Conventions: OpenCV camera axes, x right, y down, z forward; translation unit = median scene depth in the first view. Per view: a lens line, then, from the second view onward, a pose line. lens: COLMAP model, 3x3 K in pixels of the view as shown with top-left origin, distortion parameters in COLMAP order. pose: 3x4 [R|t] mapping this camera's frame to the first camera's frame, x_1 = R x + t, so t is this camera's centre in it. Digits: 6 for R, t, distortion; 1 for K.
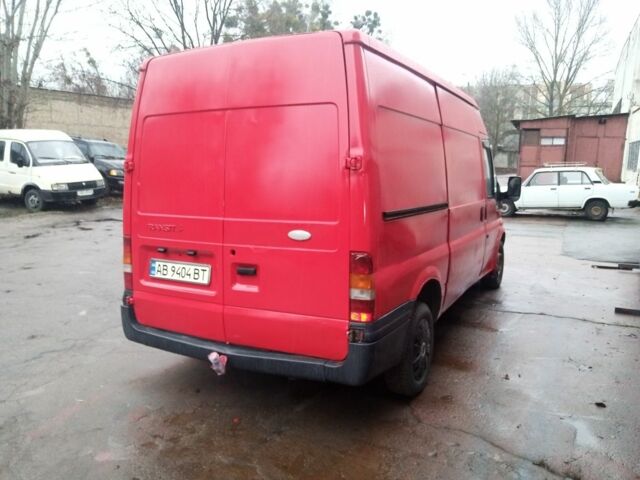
lens RADIAL K [[522.7, 0, 318.0], [0, 522.7, 237.3], [0, 0, 1]] dist [0.106281, -0.149395]
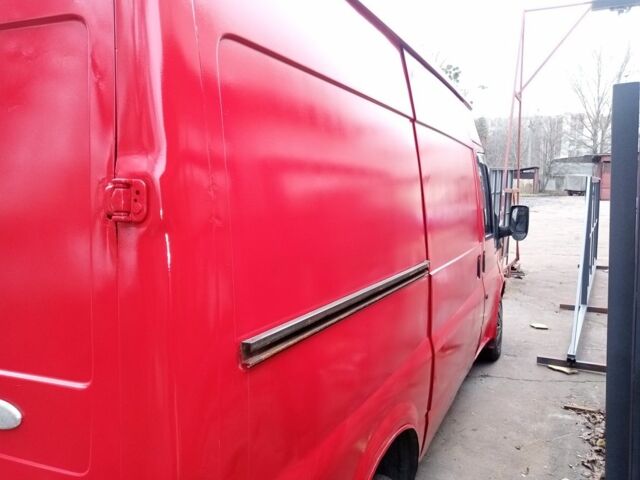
lens RADIAL K [[522.7, 0, 318.0], [0, 522.7, 237.3], [0, 0, 1]] dist [0.106281, -0.149395]
pose [[0.999243, -0.003858, 0.038723, 0.111770], [0.005294, 0.999299, -0.037055, -0.071789], [-0.038553, 0.037232, 0.998563, 0.458068]]
